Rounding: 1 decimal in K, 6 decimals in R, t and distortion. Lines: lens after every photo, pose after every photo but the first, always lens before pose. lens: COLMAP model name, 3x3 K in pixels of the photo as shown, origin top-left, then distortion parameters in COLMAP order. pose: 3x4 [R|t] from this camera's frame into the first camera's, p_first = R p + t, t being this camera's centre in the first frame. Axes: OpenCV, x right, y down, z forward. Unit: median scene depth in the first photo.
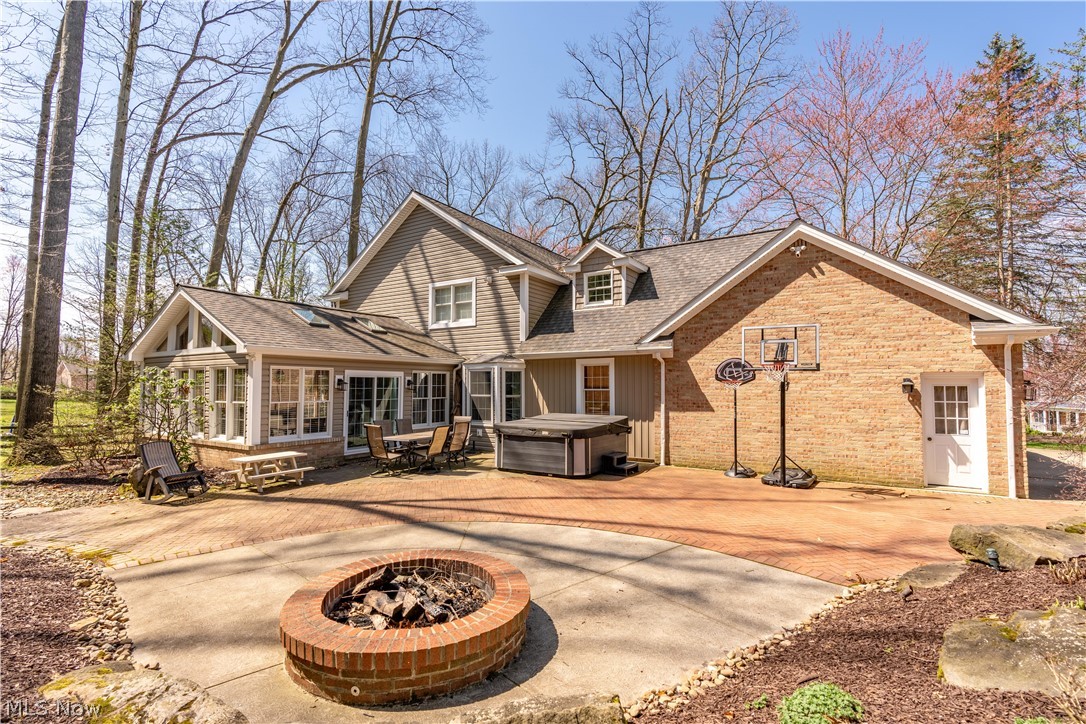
lens RADIAL K [[500.1, 0, 538.9], [0, 500.1, 360.8], [0, 0, 1]] dist [-0.003725, -0.000087]
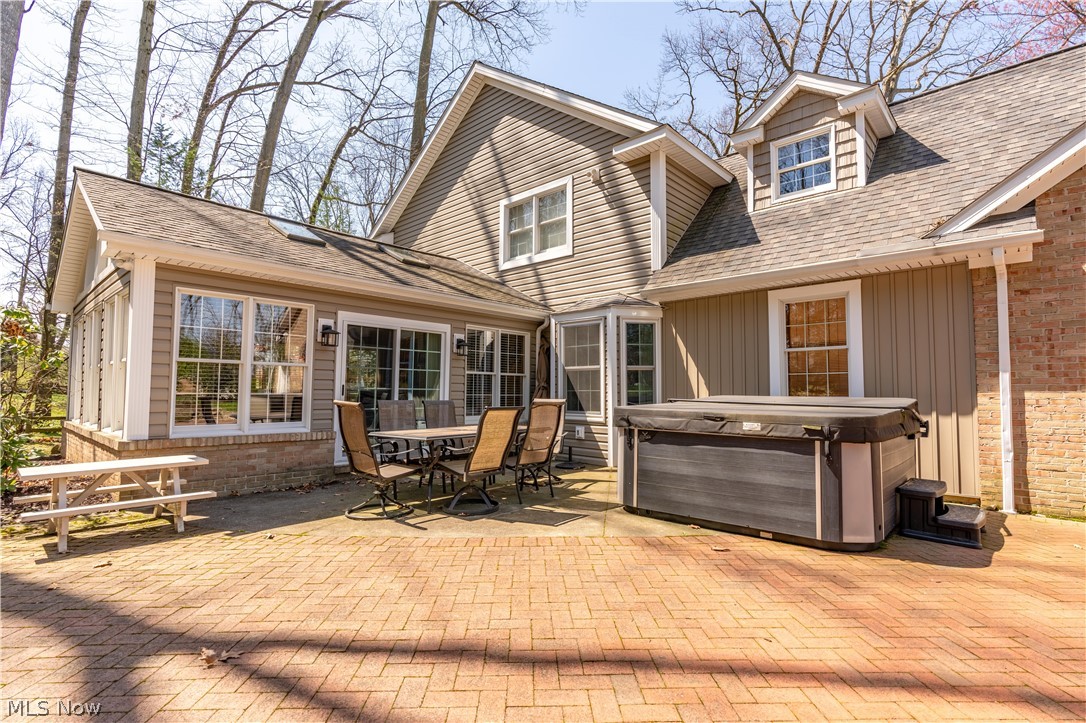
lens RADIAL K [[521.8, 0, 539.5], [0, 521.8, 363.2], [0, 0, 1]] dist [-0.002123, 0.001200]
pose [[0.982733, -0.003954, -0.184987, -0.057687], [0.002373, 0.999959, -0.008766, 0.075164], [0.185014, 0.008176, 0.982702, 0.435850]]
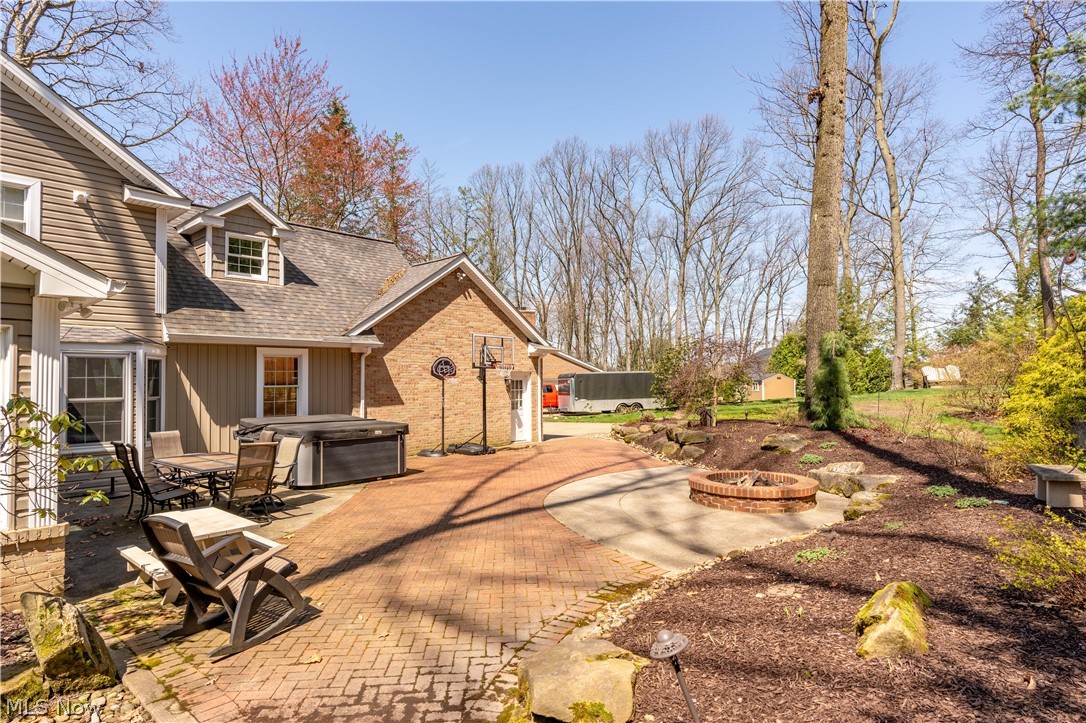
lens RADIAL K [[585.8, 0, 537.2], [0, 585.8, 364.8], [0, 0, 1]] dist [0.001724, -0.000489]
pose [[0.182491, 0.028138, 0.982805, -0.742939], [-0.038412, 0.999031, -0.021470, 0.026940], [-0.982457, -0.033834, 0.183395, 0.410101]]
